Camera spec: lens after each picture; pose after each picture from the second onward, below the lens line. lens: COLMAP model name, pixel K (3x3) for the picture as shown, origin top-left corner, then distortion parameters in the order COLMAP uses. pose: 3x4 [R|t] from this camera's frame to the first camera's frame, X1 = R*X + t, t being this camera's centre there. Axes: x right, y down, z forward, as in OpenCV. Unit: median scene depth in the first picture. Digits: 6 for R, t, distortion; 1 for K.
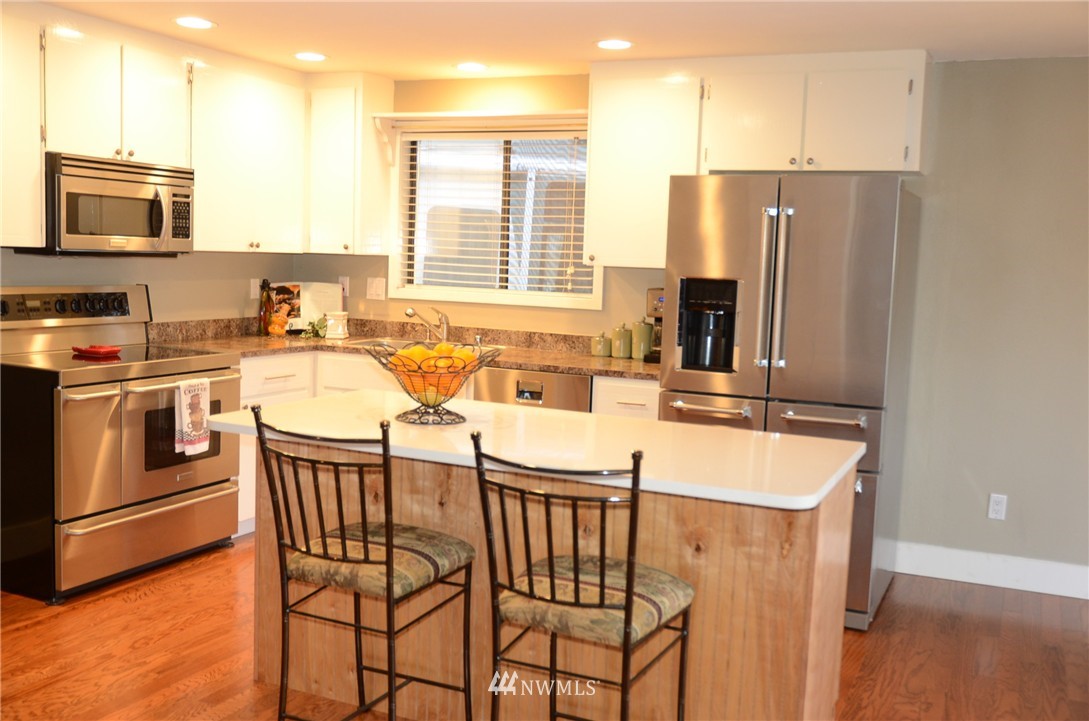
lens RADIAL K [[1079.2, 0, 540.2], [0, 1079.2, 368.1], [0, 0, 1]] dist [-0.026848, 0.000000]
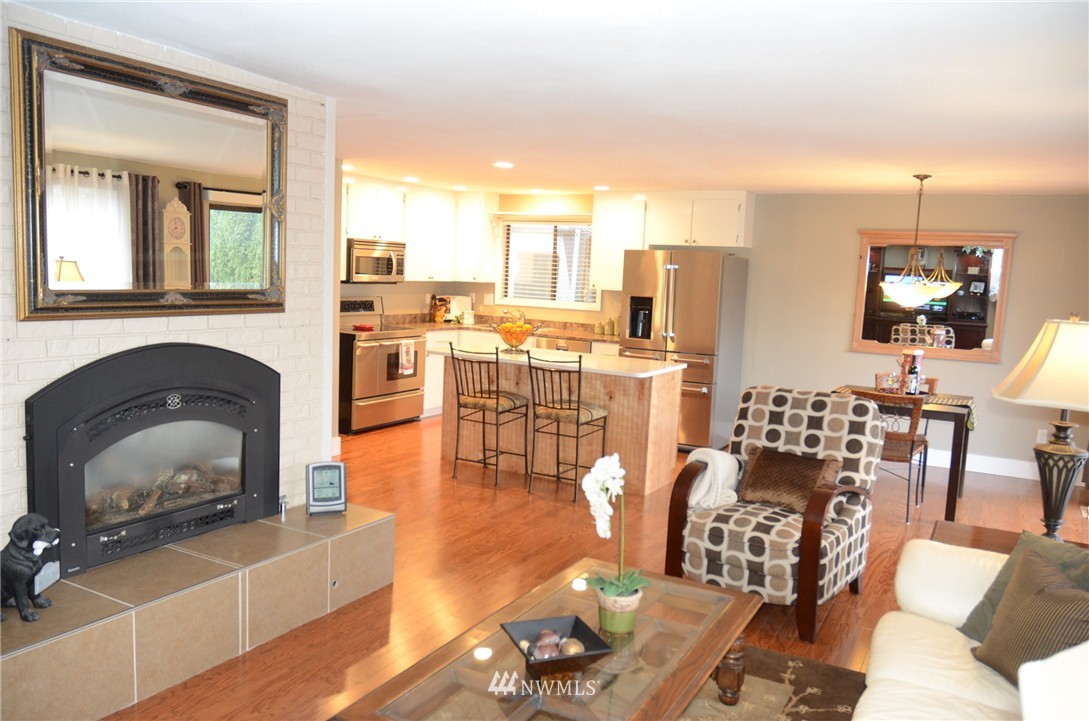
lens RADIAL K [[820.7, 0, 545.0], [0, 820.7, 353.9], [0, 0, 1]] dist [-0.010151, -0.000791]
pose [[0.997423, 0.013059, -0.070540, 0.076134], [-0.013503, 0.999892, -0.005819, 0.044014], [0.070456, 0.006756, 0.997492, -0.646471]]
